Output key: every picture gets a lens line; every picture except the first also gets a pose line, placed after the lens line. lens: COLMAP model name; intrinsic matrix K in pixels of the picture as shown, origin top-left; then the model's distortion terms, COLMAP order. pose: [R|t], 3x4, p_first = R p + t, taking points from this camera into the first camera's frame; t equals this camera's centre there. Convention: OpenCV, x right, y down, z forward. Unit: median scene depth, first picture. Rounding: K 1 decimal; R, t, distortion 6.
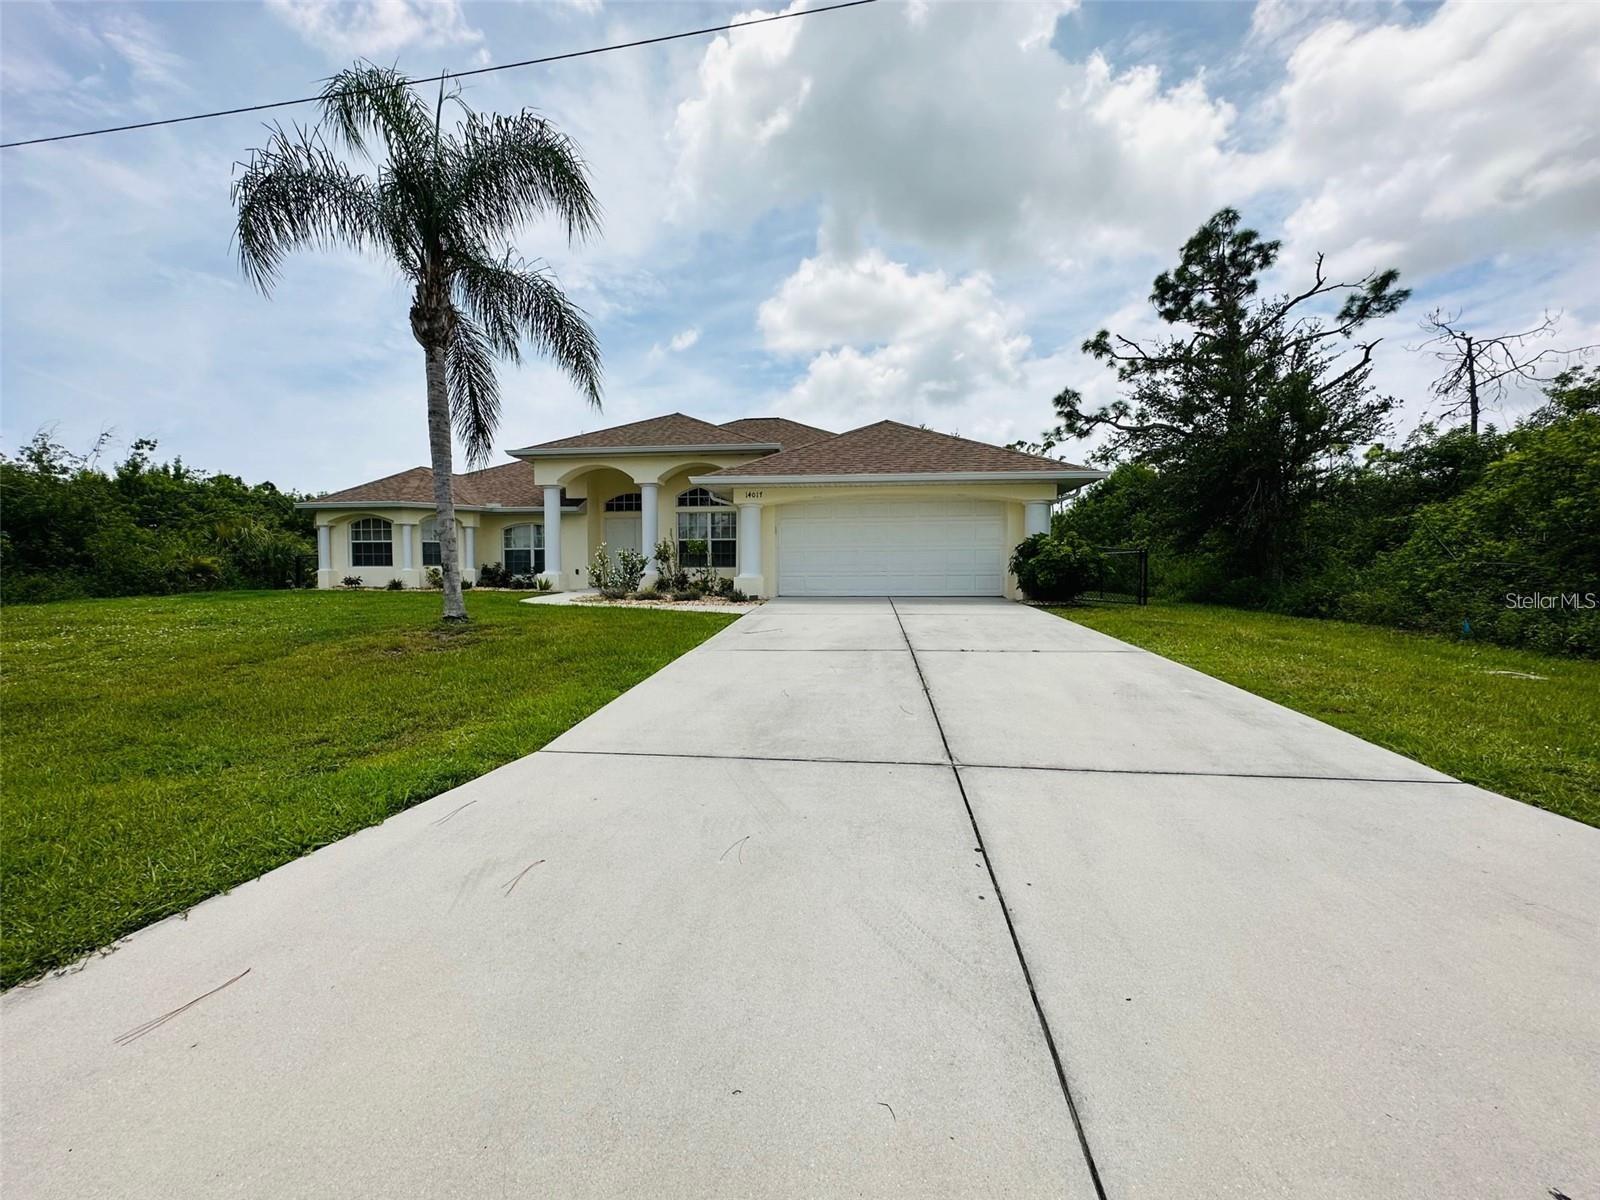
lens RADIAL K [[635.3, 0, 802.0], [0, 635.3, 598.1], [0, 0, 1]] dist [-0.000655, -0.000237]
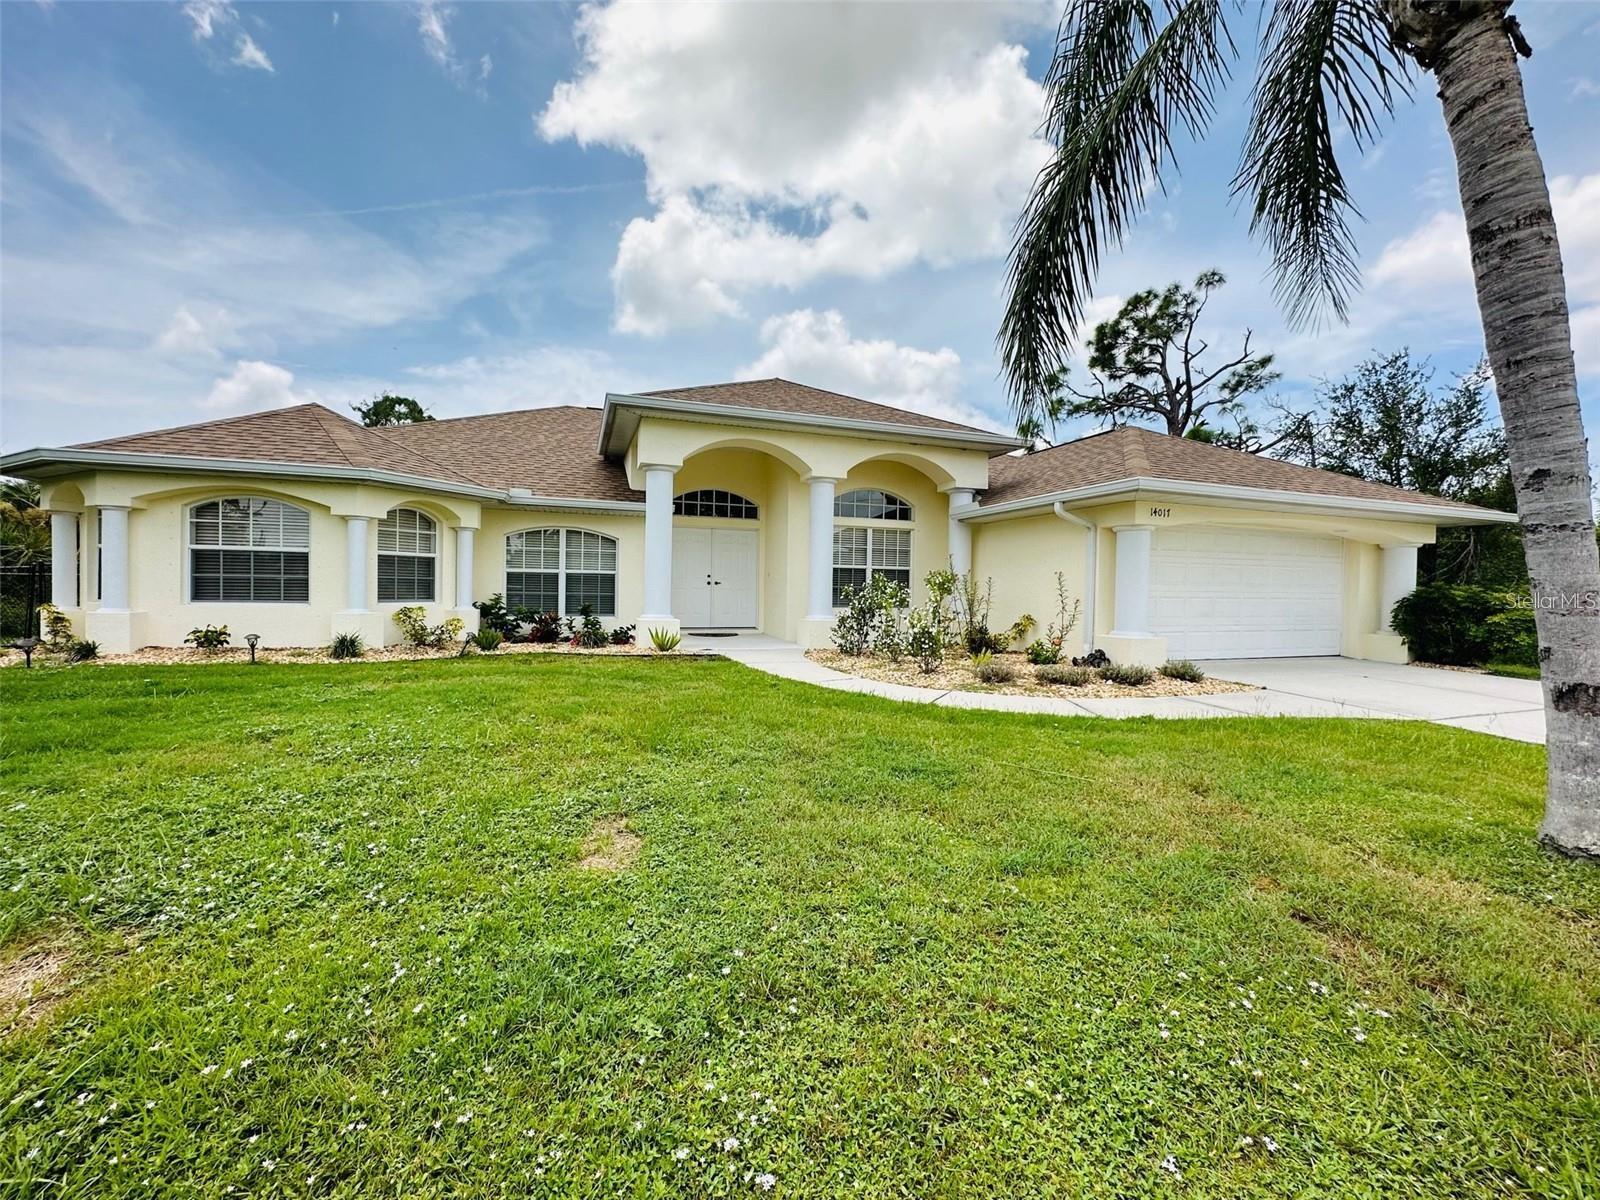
lens RADIAL K [[635.3, 0, 798.4], [0, 635.3, 597.5], [0, 0, 1]] dist [-0.000655, -0.000237]
pose [[0.907906, 0.013125, 0.418968, -0.507201], [-0.003098, 0.999692, -0.024604, -0.042962], [-0.419162, 0.021040, 0.907668, 0.415162]]
